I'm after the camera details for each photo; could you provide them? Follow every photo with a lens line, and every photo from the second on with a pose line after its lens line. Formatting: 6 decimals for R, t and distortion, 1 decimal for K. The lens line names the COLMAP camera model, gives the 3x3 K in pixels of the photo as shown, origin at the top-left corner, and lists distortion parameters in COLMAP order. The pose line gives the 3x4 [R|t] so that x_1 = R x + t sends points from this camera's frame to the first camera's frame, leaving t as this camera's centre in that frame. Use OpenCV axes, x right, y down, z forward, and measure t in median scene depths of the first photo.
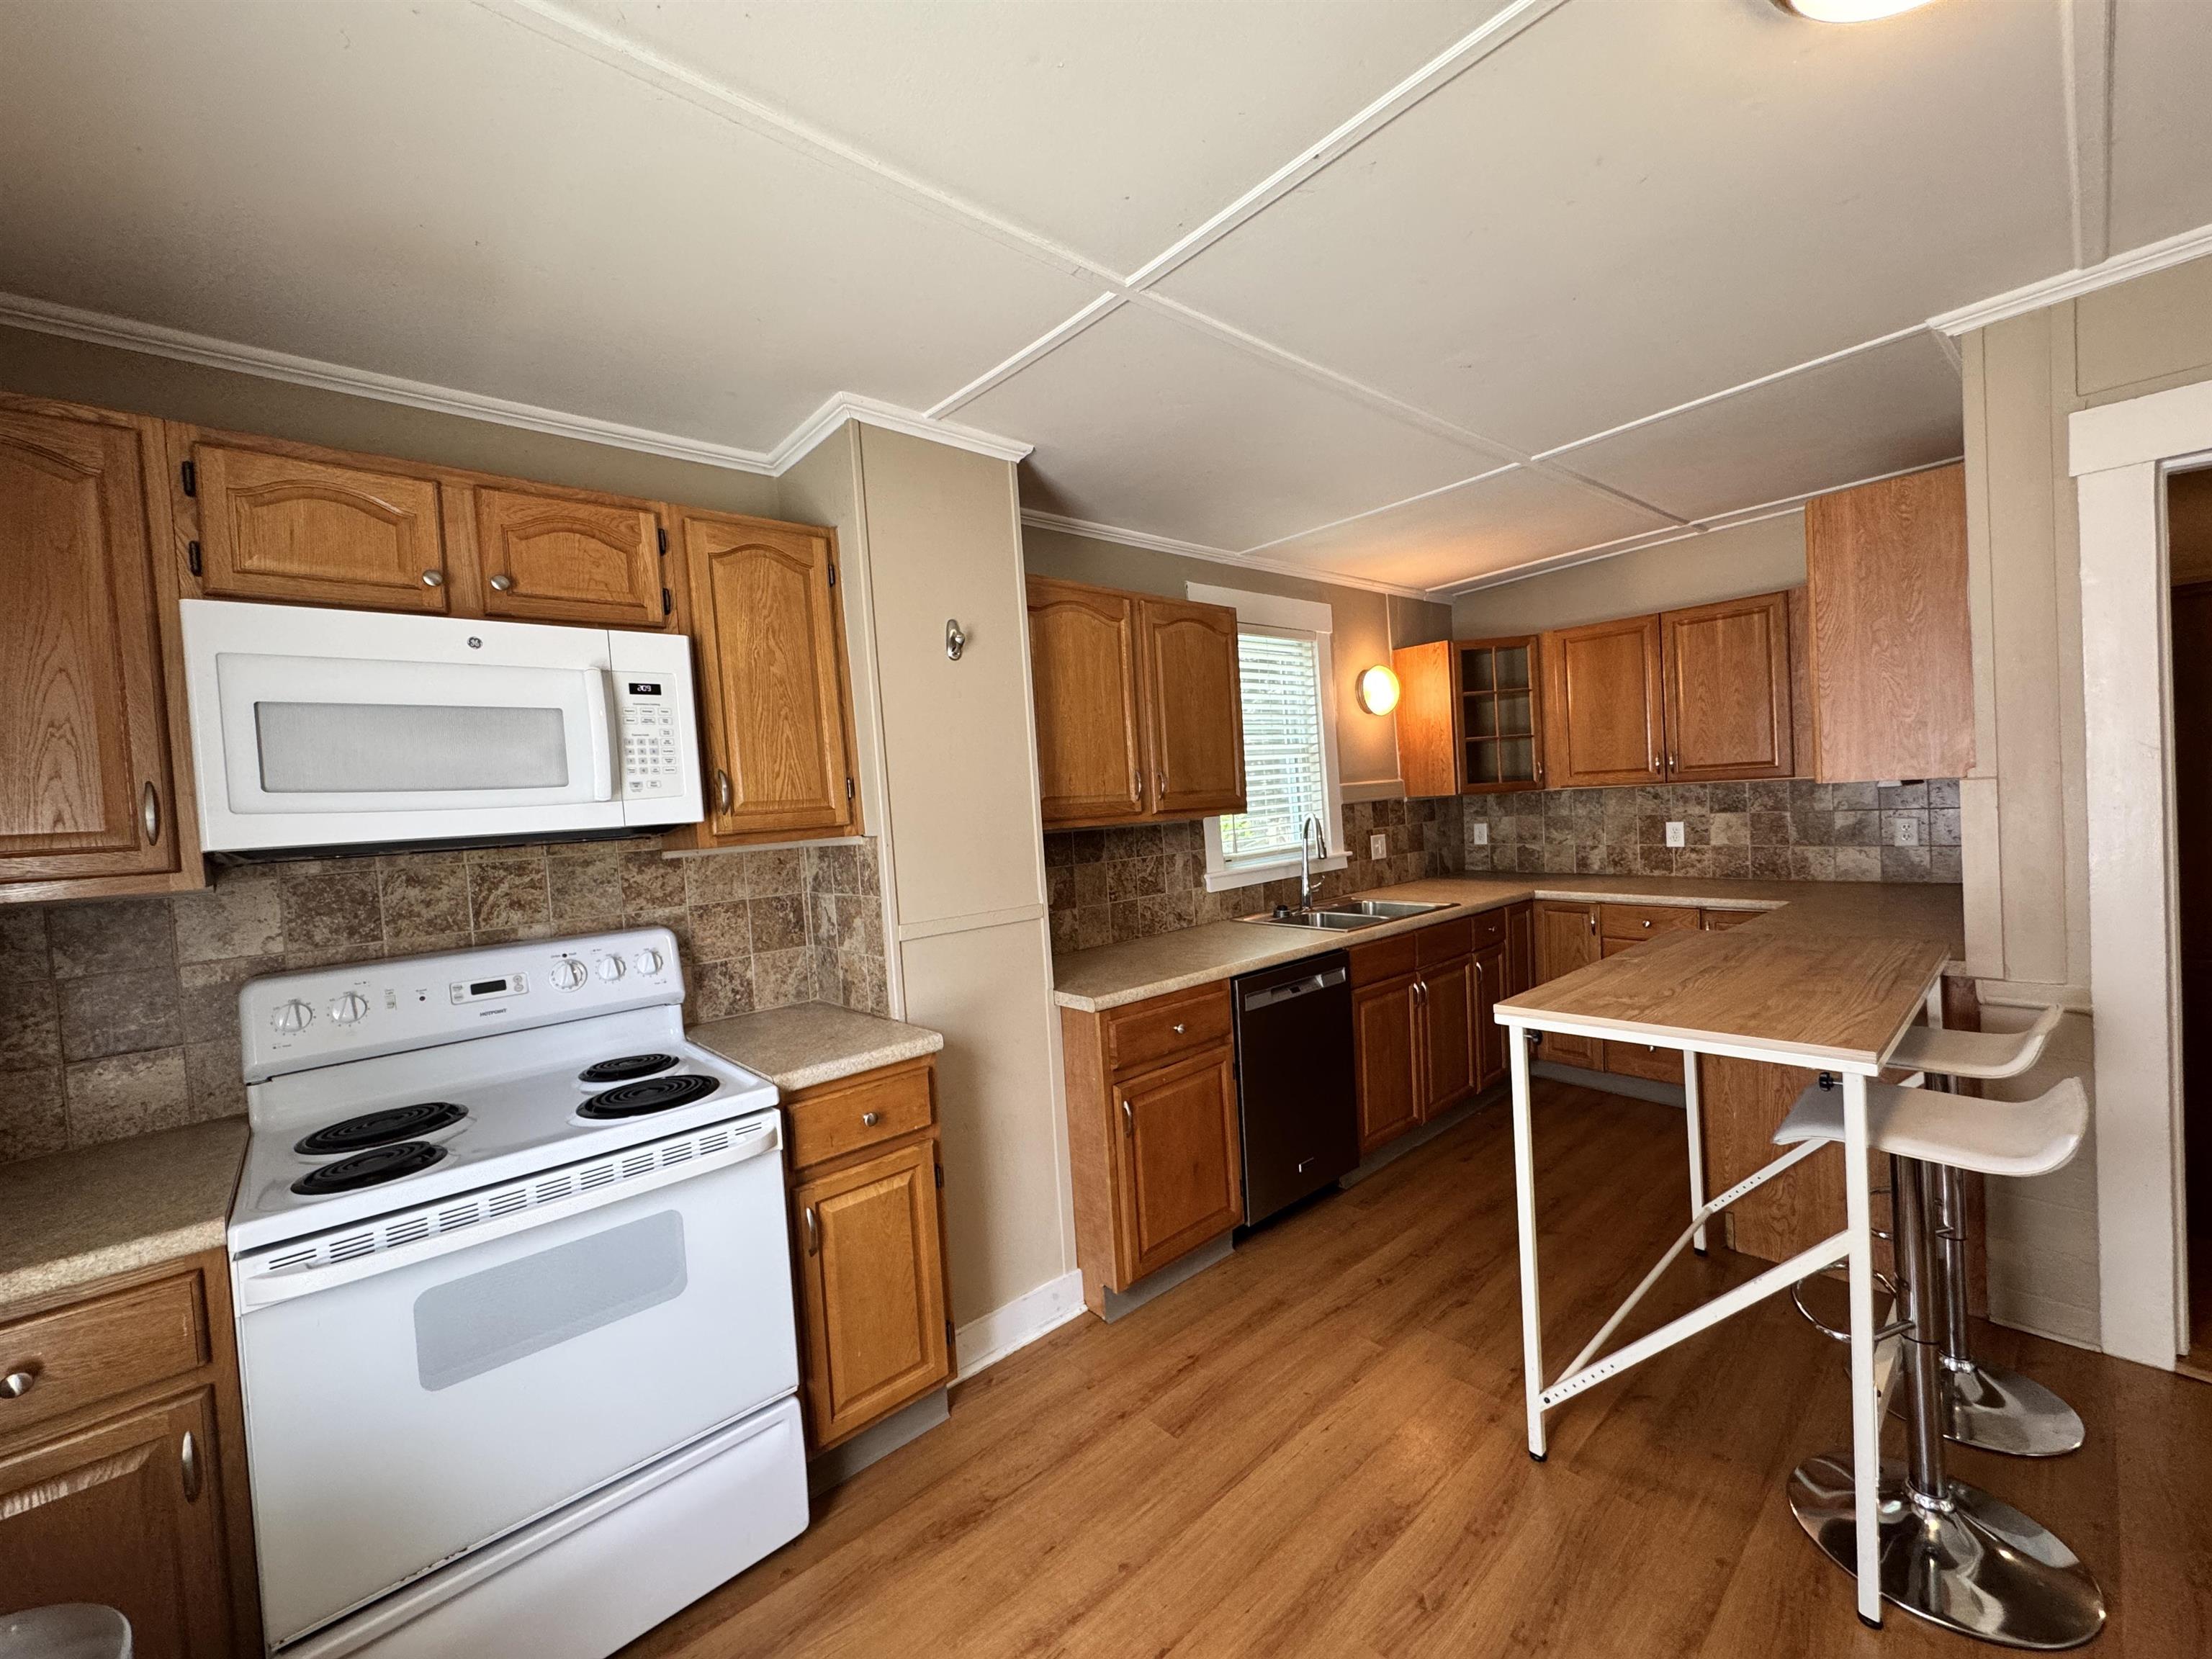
lens RADIAL K [[883.0, 0, 1106.0], [0, 883.0, 829.5], [0, 0, 1]] dist [-0.003482, 0.000435]
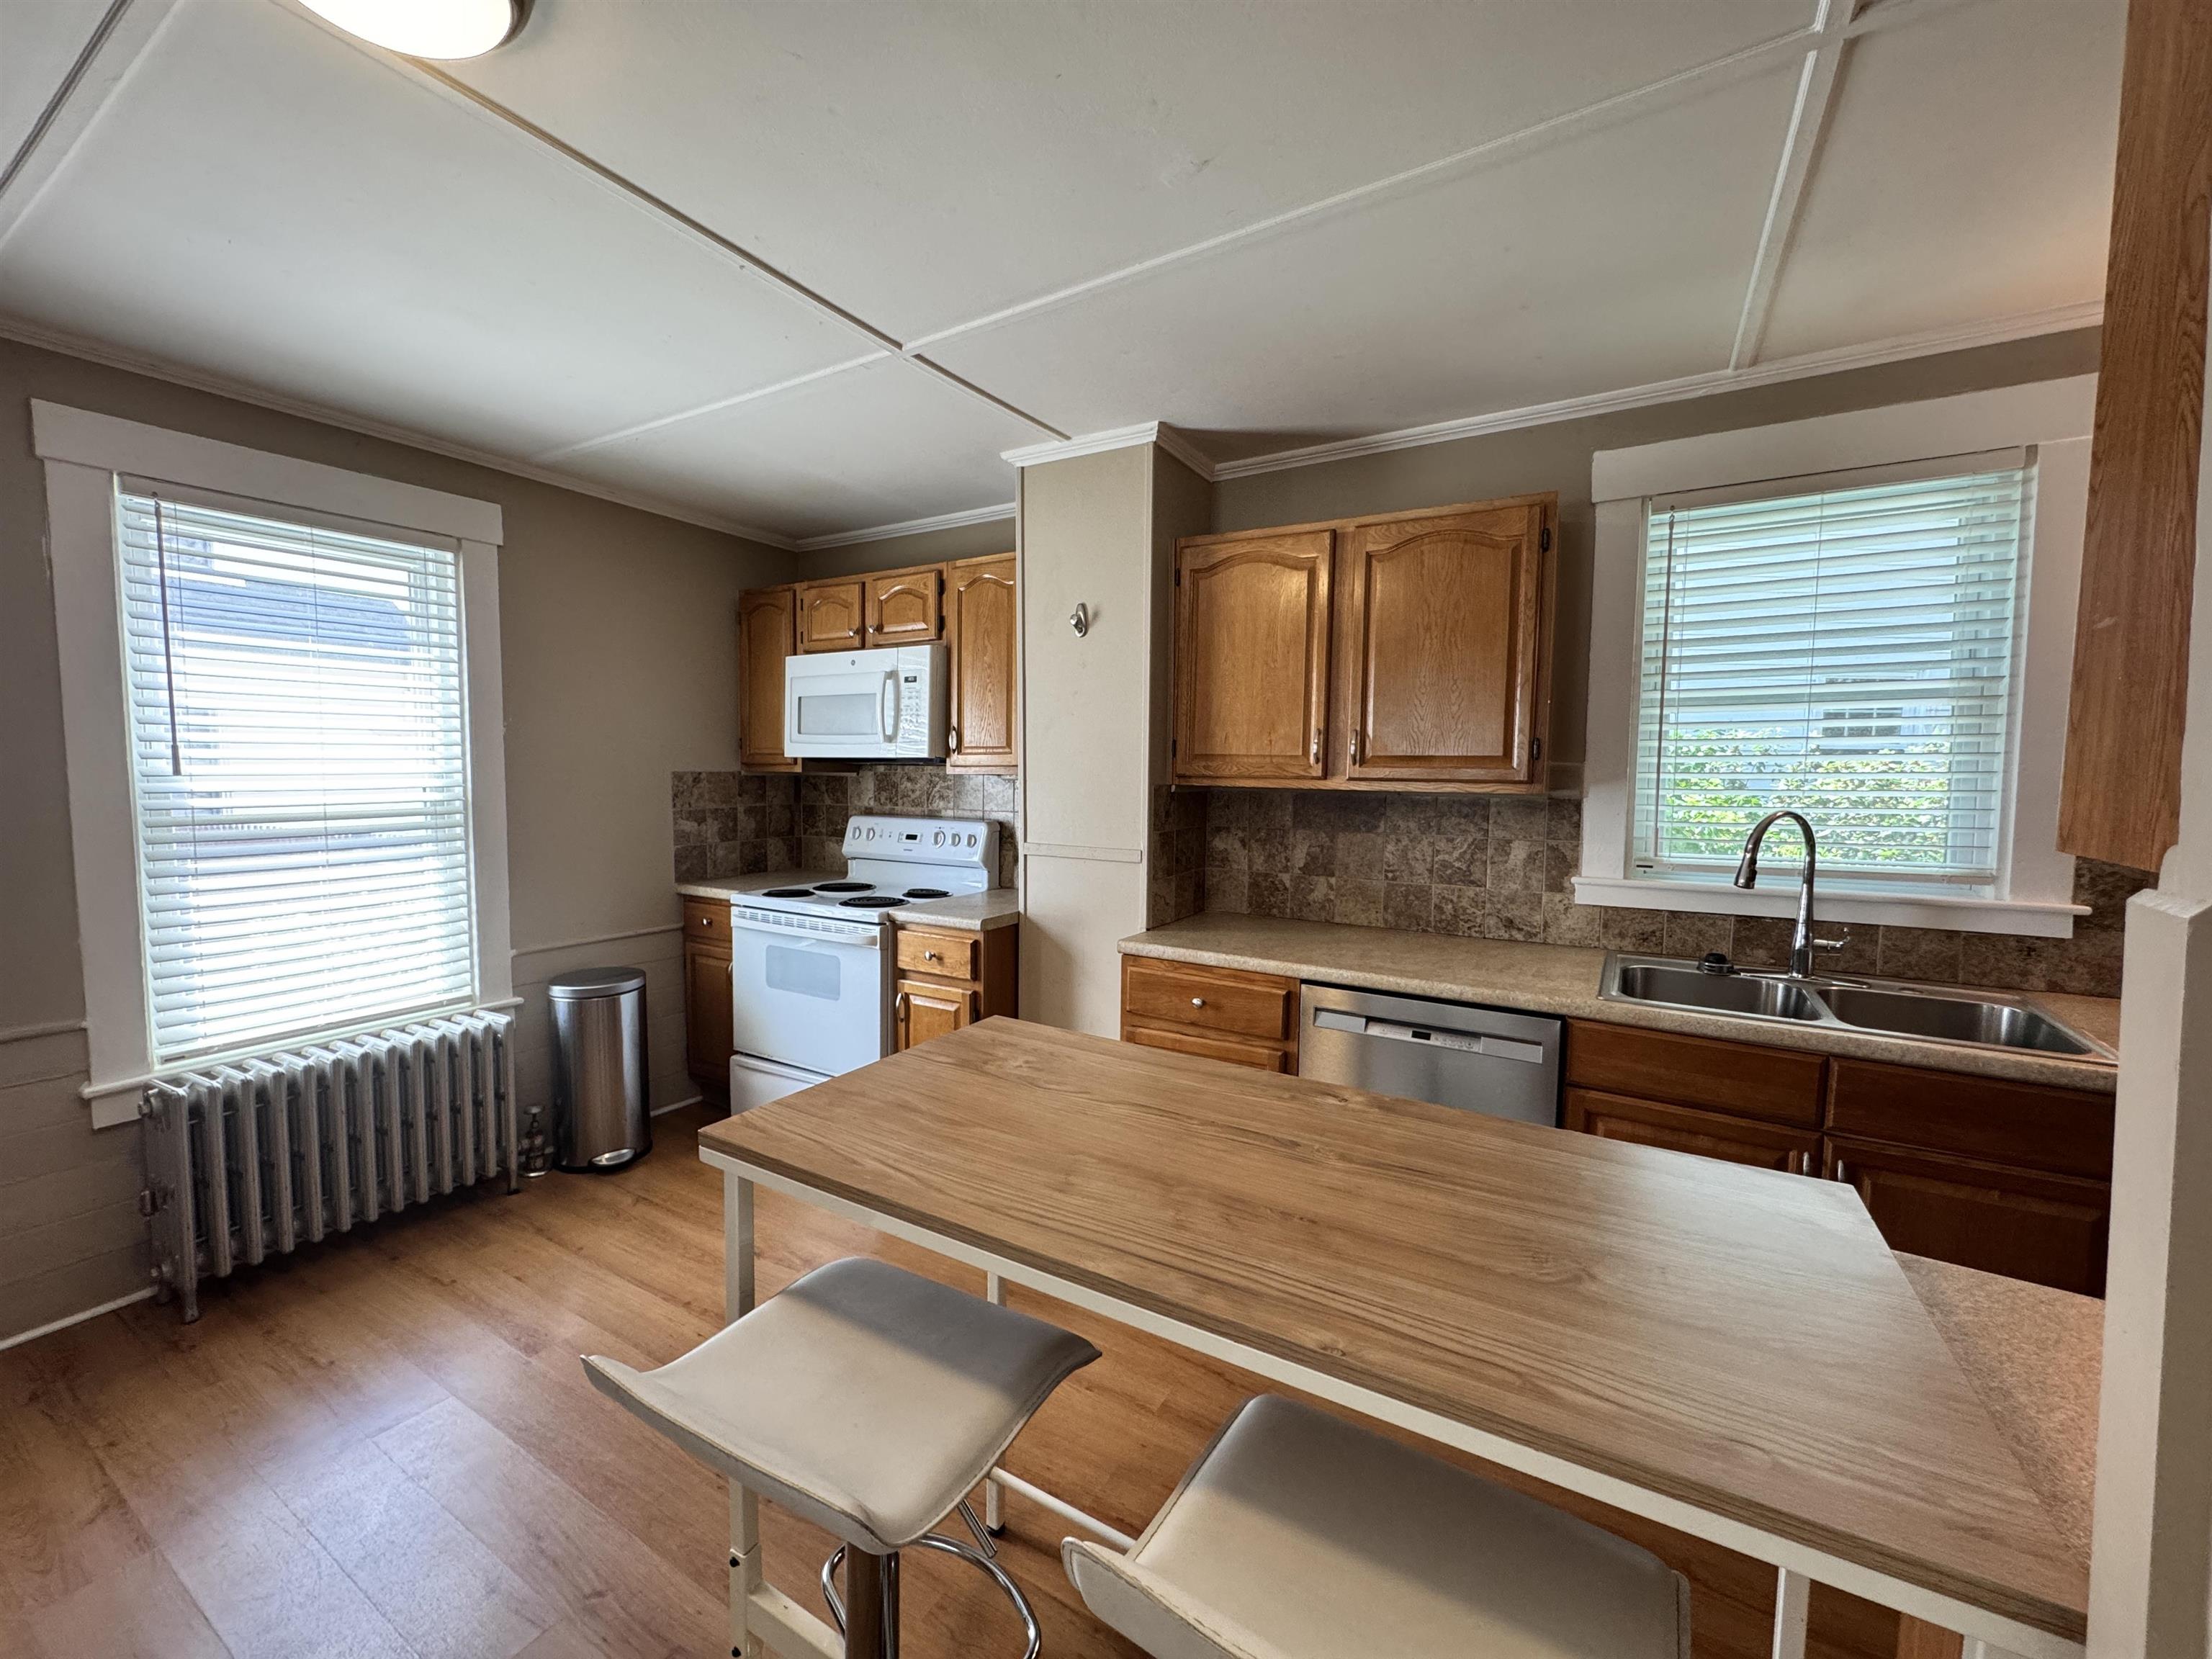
lens RADIAL K [[883.0, 0, 1106.0], [0, 883.0, 829.5], [0, 0, 1]] dist [-0.003482, 0.000435]
pose [[0.304993, 0.131863, -0.943182, 1.059324], [-0.058578, 0.991090, 0.119619, -0.079193], [0.950551, 0.018766, 0.310000, 0.685095]]
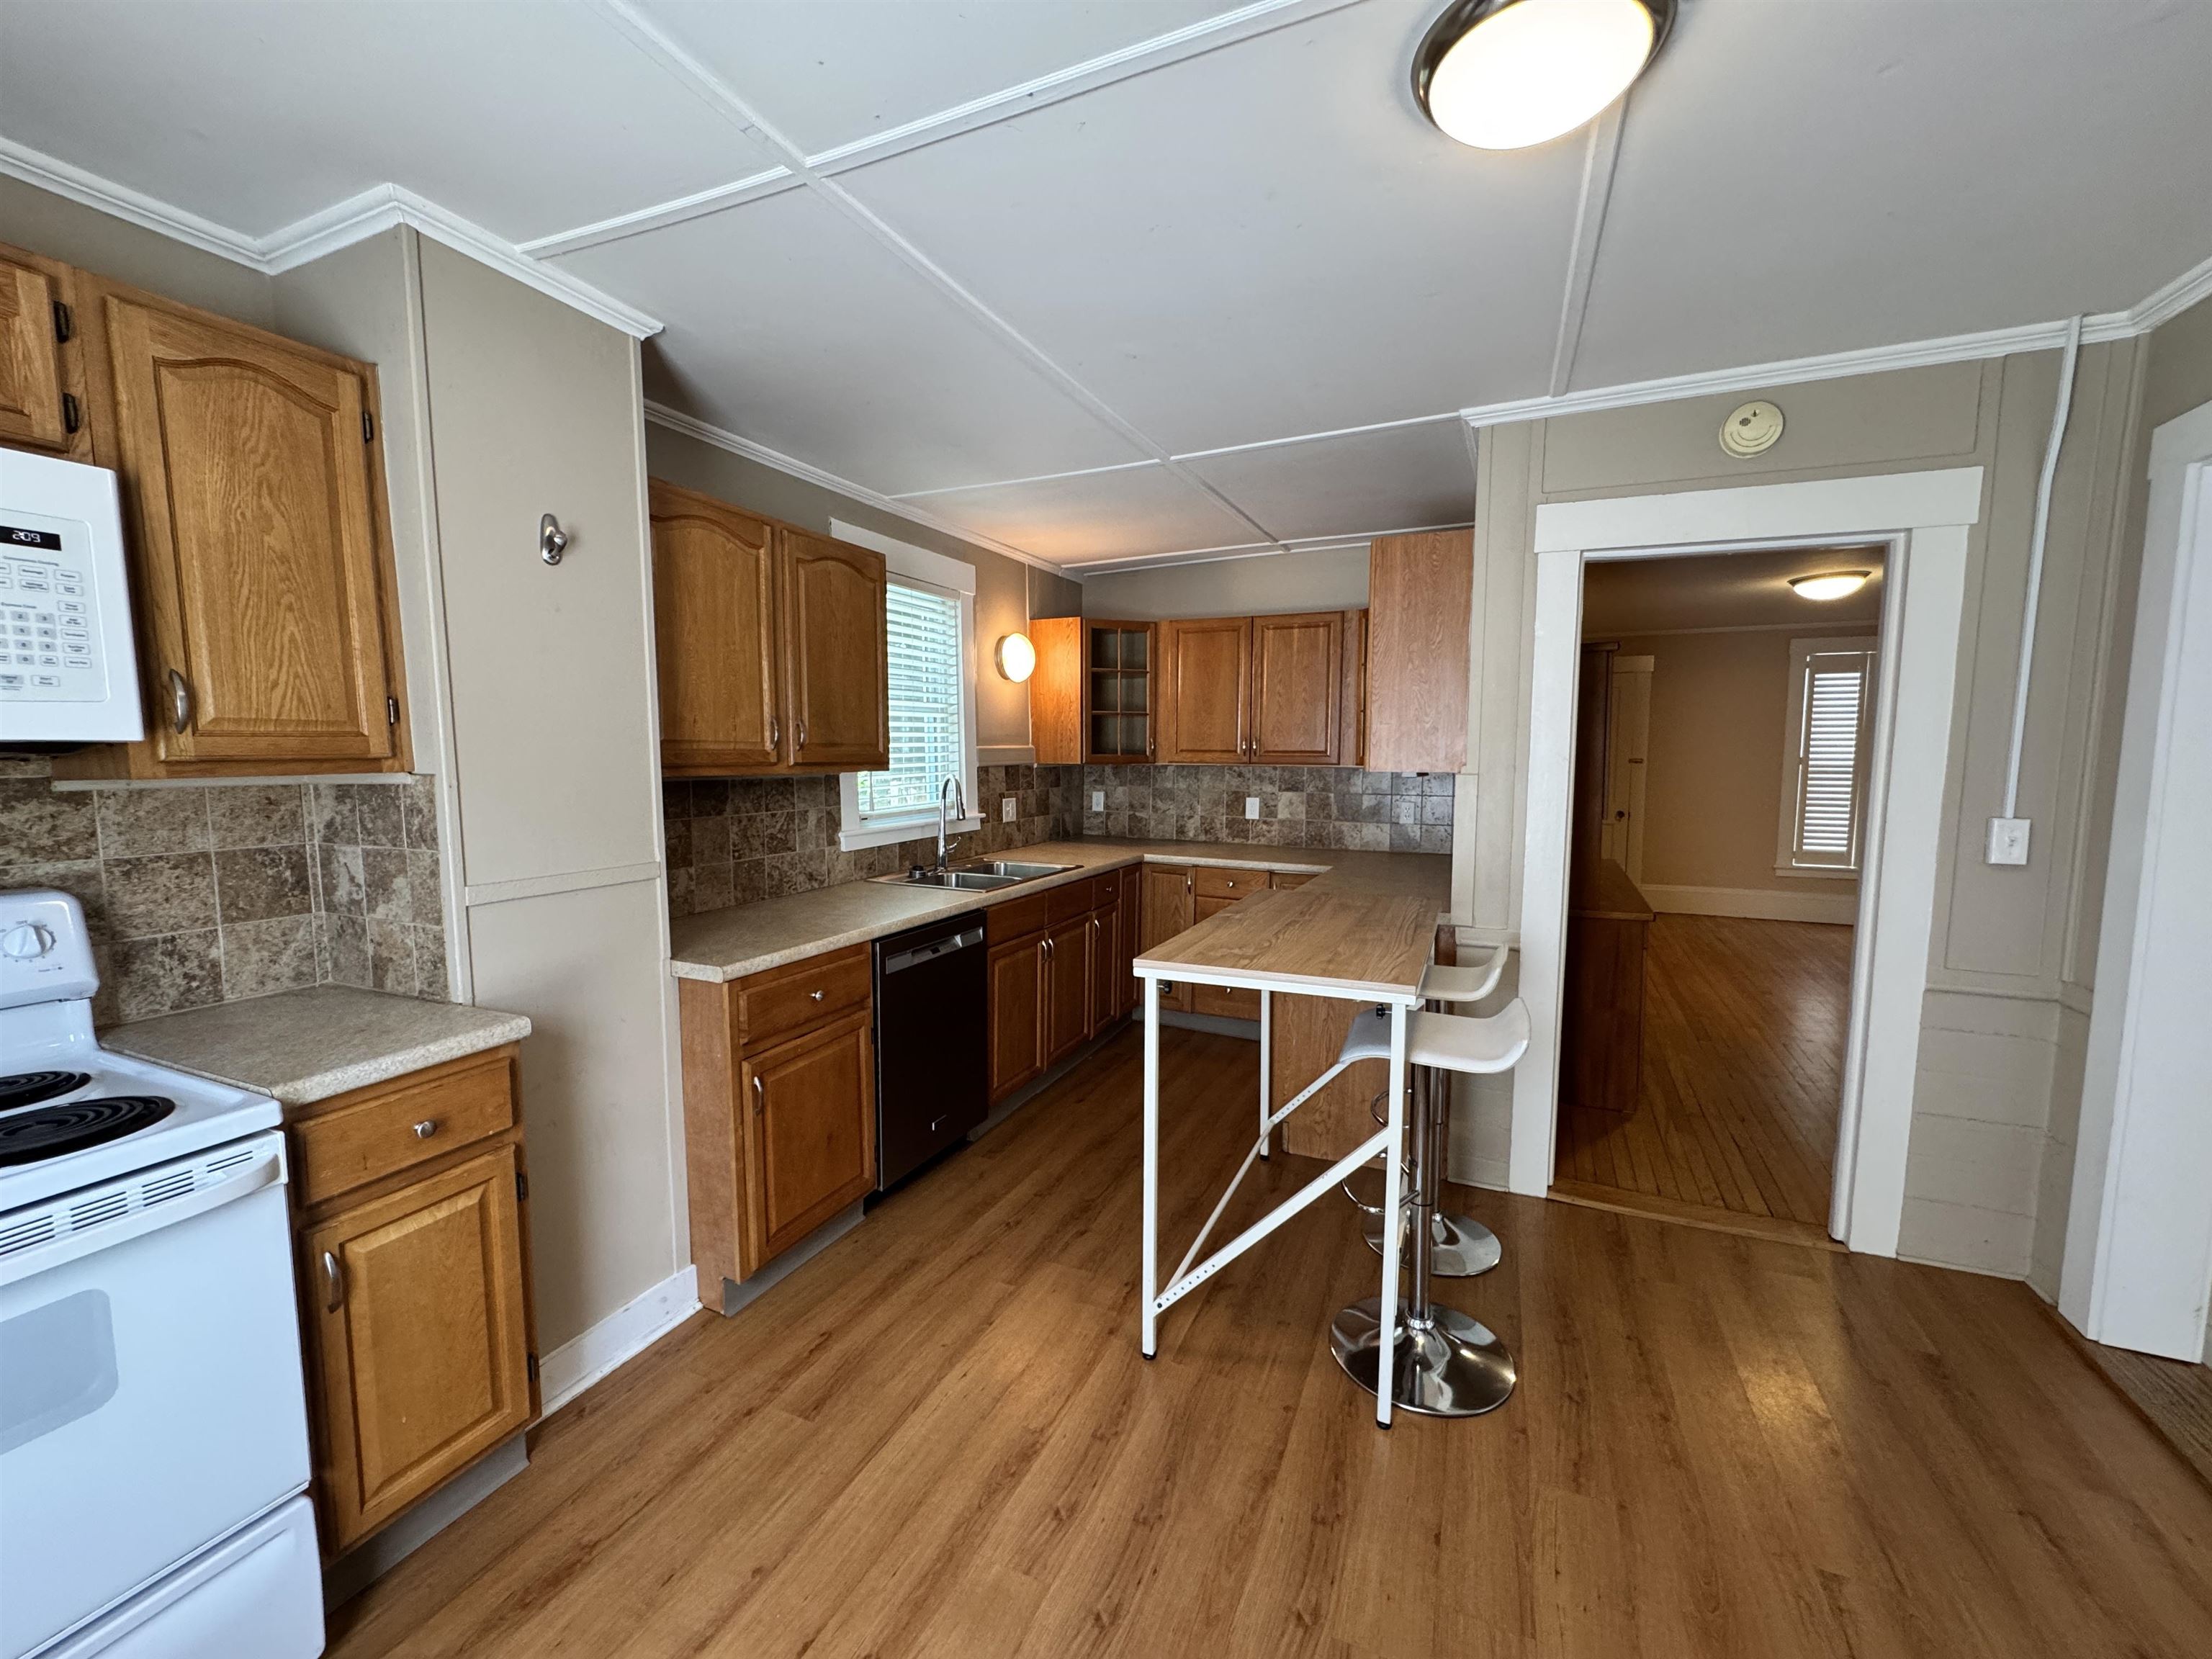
lens RADIAL K [[883.0, 0, 1106.0], [0, 883.0, 829.5], [0, 0, 1]] dist [-0.003482, 0.000435]
pose [[0.907067, 0.025958, 0.420185, -0.043170], [-0.044930, 0.998366, 0.035316, 0.001924], [-0.418582, -0.050913, 0.906751, 0.029486]]
